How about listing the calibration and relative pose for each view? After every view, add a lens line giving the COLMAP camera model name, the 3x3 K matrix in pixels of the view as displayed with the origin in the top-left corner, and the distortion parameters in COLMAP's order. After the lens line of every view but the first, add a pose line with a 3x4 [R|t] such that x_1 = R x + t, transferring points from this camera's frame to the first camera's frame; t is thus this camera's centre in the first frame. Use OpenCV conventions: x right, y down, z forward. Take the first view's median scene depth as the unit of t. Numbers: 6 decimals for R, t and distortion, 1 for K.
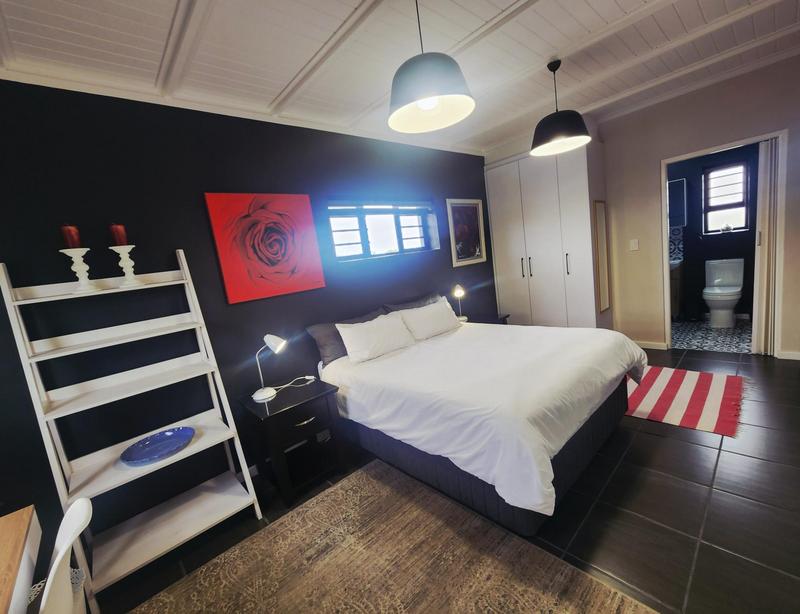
lens RADIAL K [[338.4, 0, 402.8], [0, 338.4, 302.4], [0, 0, 1]] dist [-0.013843, -0.000553]
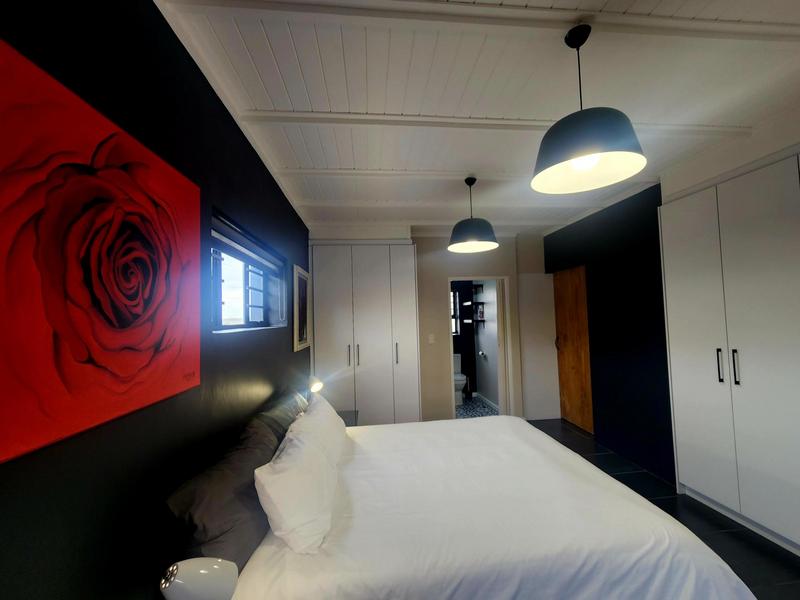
lens RADIAL K [[334.5, 0, 400.4], [0, 334.5, 303.4], [0, 0, 1]] dist [0.002167, -0.000053]
pose [[0.605687, 0.155863, 0.780288, -0.505875], [0.050593, 0.971100, -0.233250, -0.040683], [-0.794093, 0.180754, 0.580297, 0.592834]]
